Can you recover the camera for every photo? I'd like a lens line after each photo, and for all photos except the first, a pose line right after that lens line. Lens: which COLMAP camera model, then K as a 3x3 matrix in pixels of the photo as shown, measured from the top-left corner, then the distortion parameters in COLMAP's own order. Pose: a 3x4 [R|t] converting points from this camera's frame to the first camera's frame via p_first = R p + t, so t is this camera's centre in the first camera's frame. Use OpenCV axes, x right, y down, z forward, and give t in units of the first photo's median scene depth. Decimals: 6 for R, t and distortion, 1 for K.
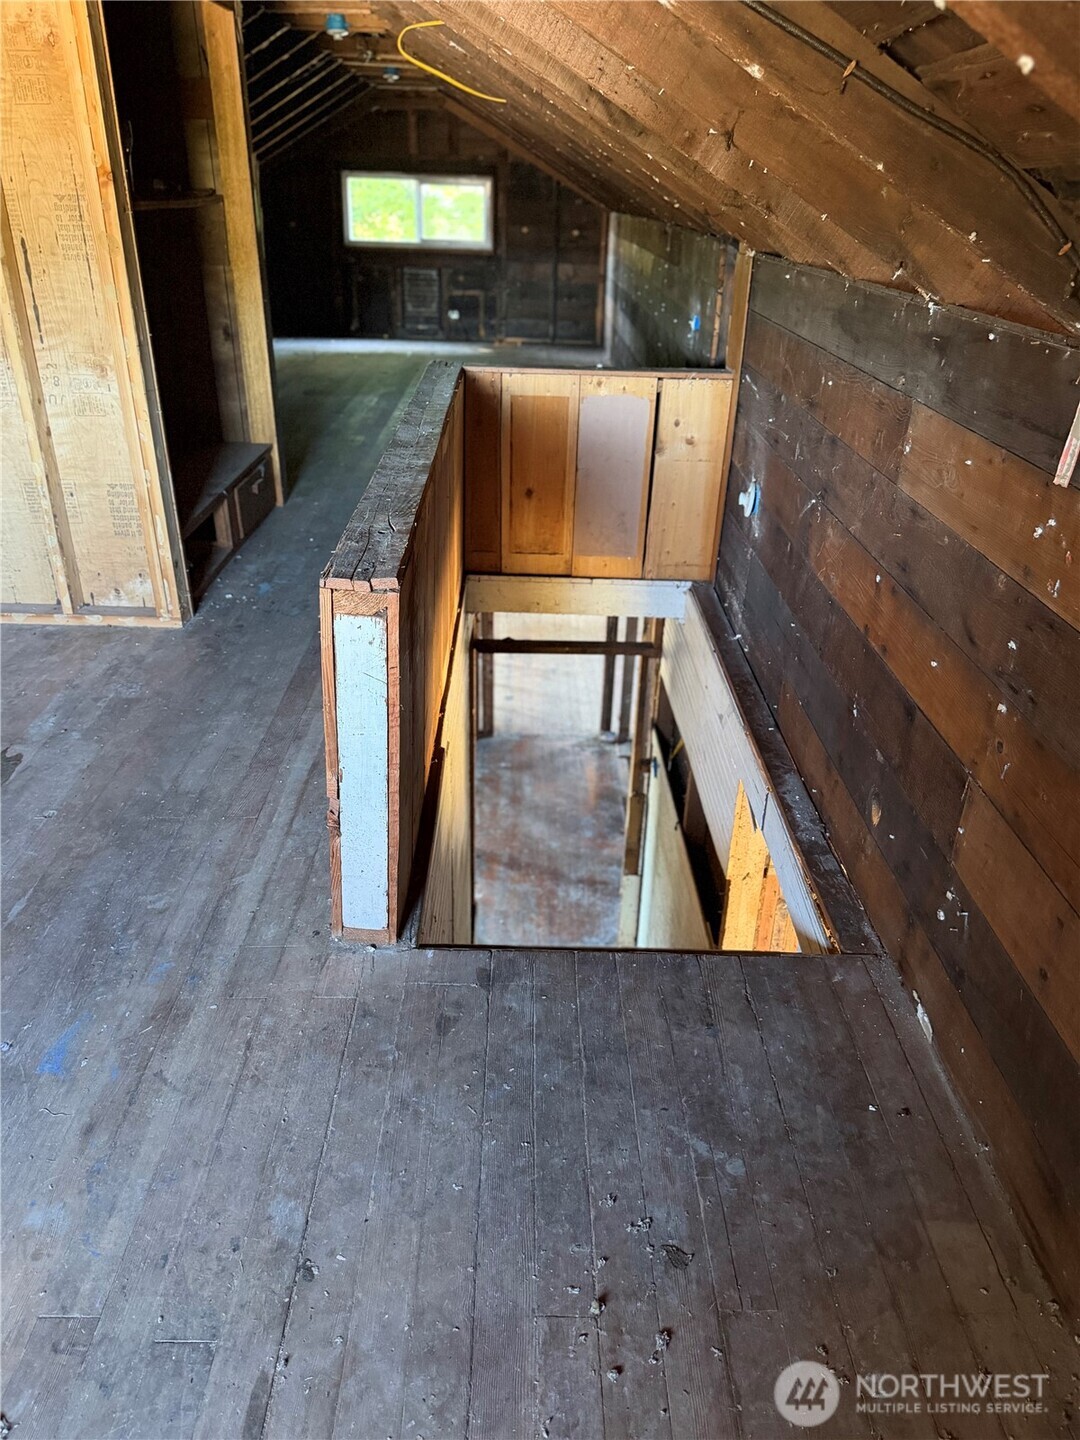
lens RADIAL K [[1020.9, 0, 556.6], [0, 1020.9, 717.6], [0, 0, 1]] dist [-0.003194, 0.000891]
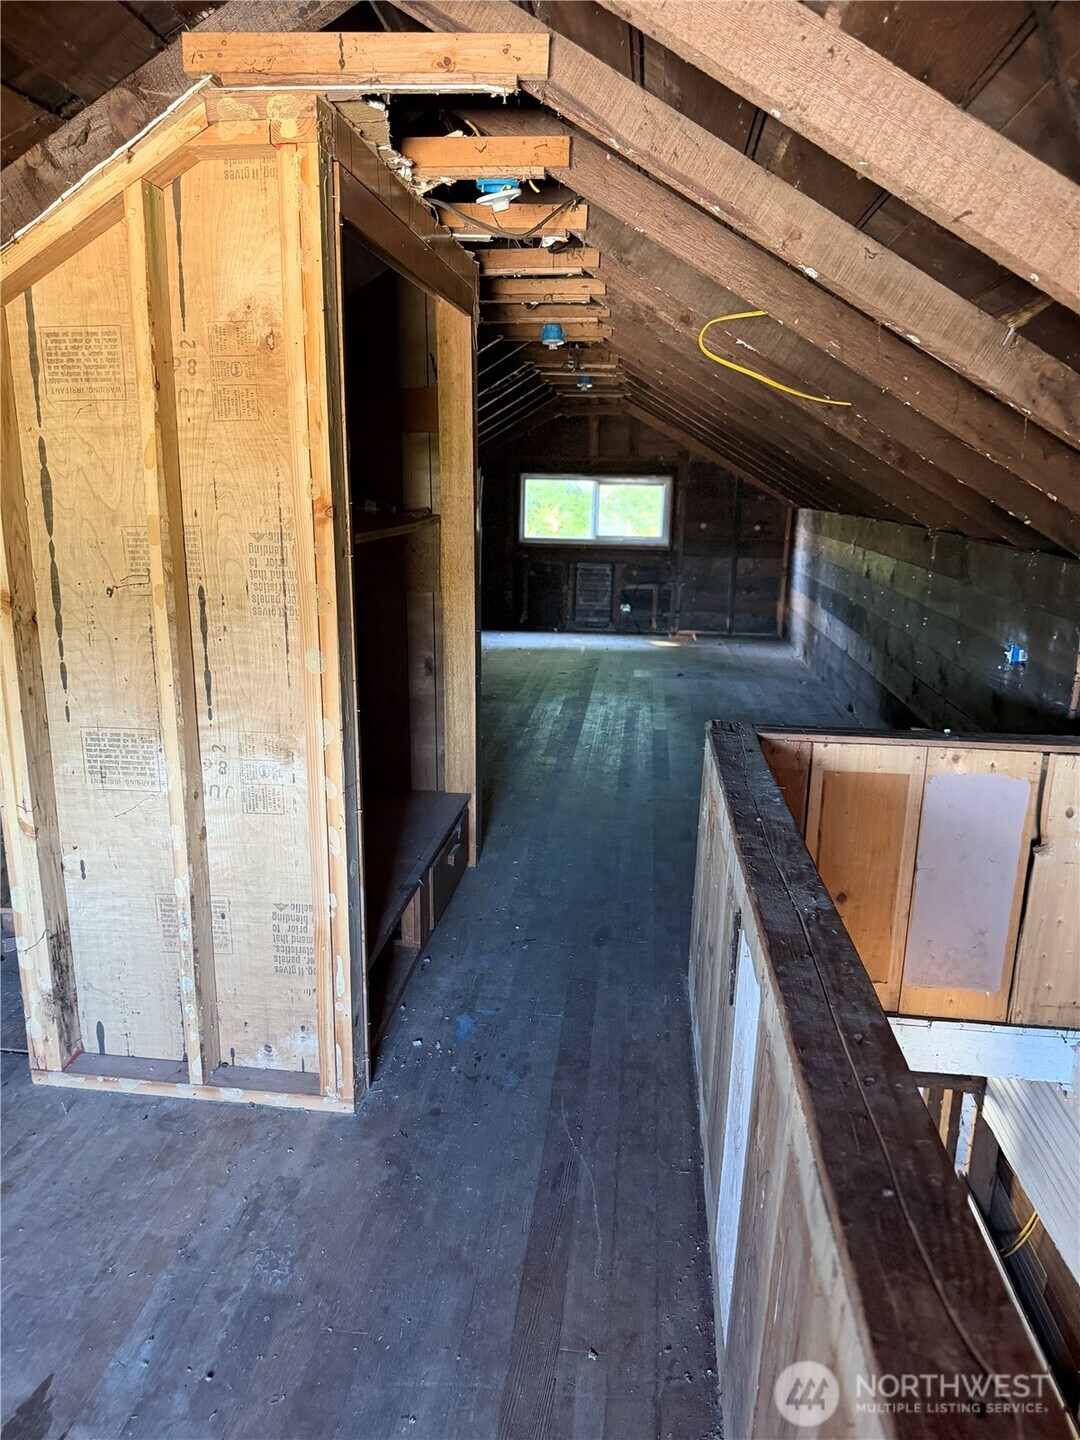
lens RADIAL K [[1001.9, 0, 544.1], [0, 1001.9, 716.0], [0, 0, 1]] dist [0.144224, -0.278177]
pose [[0.991625, 0.013713, -0.128418, -0.095282], [-0.044759, 0.969211, -0.242130, -0.110322], [0.121144, 0.245850, 0.961708, 0.180672]]
